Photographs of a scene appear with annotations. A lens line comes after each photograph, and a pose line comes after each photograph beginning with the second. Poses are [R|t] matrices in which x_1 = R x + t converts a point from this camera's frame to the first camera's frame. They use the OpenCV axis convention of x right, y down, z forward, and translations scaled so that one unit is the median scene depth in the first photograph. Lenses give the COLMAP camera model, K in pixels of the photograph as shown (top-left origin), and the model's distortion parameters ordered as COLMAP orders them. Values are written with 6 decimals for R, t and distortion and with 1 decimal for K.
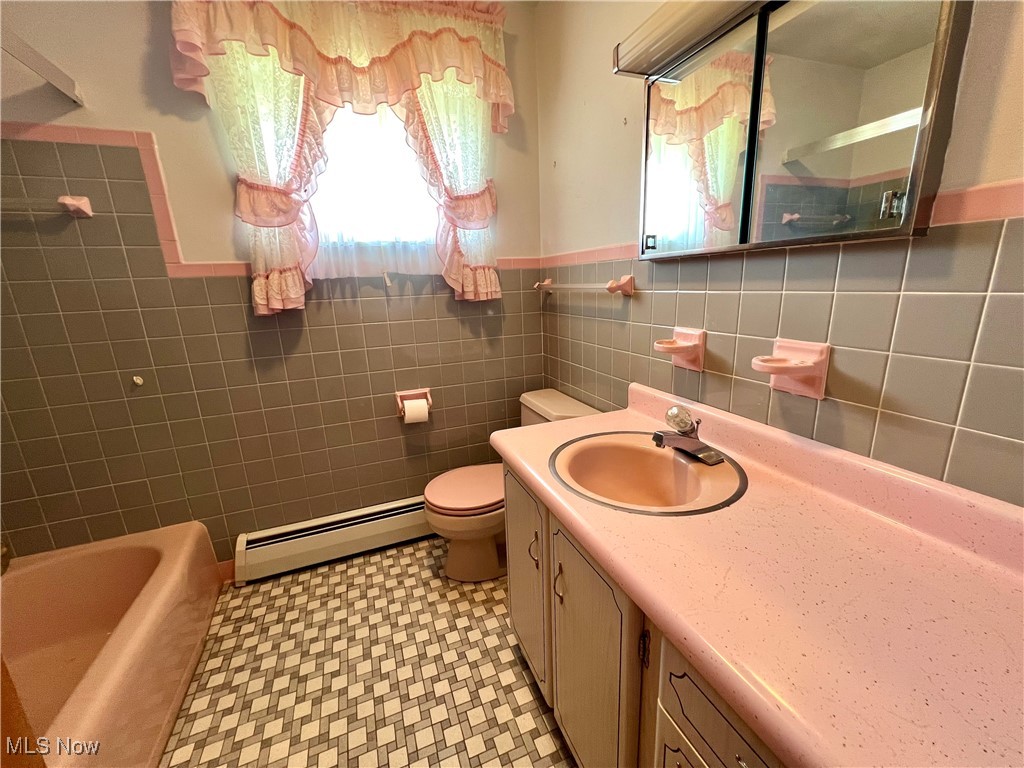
lens RADIAL K [[408.5, 0, 512.2], [0, 408.5, 383.8], [0, 0, 1]] dist [-0.004338, 0.000844]
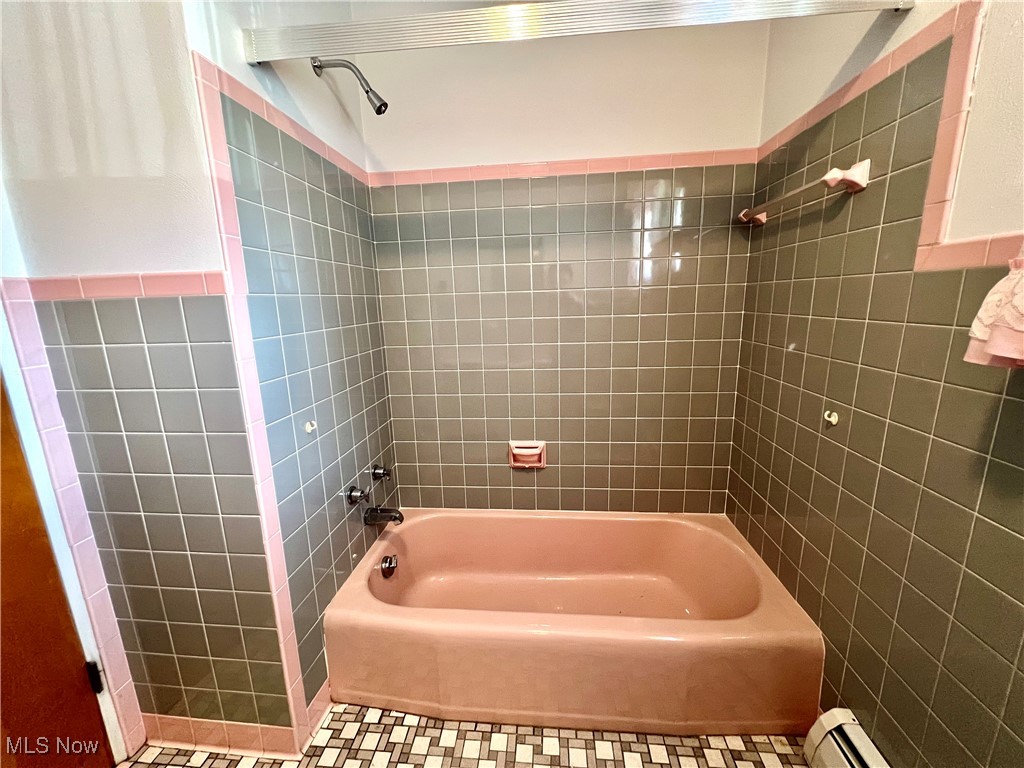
lens RADIAL K [[408.5, 0, 511.5], [0, 408.5, 385.6], [0, 0, 1]] dist [-0.004338, 0.000844]
pose [[-0.450847, 0.231476, -0.862065, -0.061189], [-0.171855, 0.925210, 0.338309, -0.214642], [0.875901, 0.300676, -0.377347, 0.792543]]
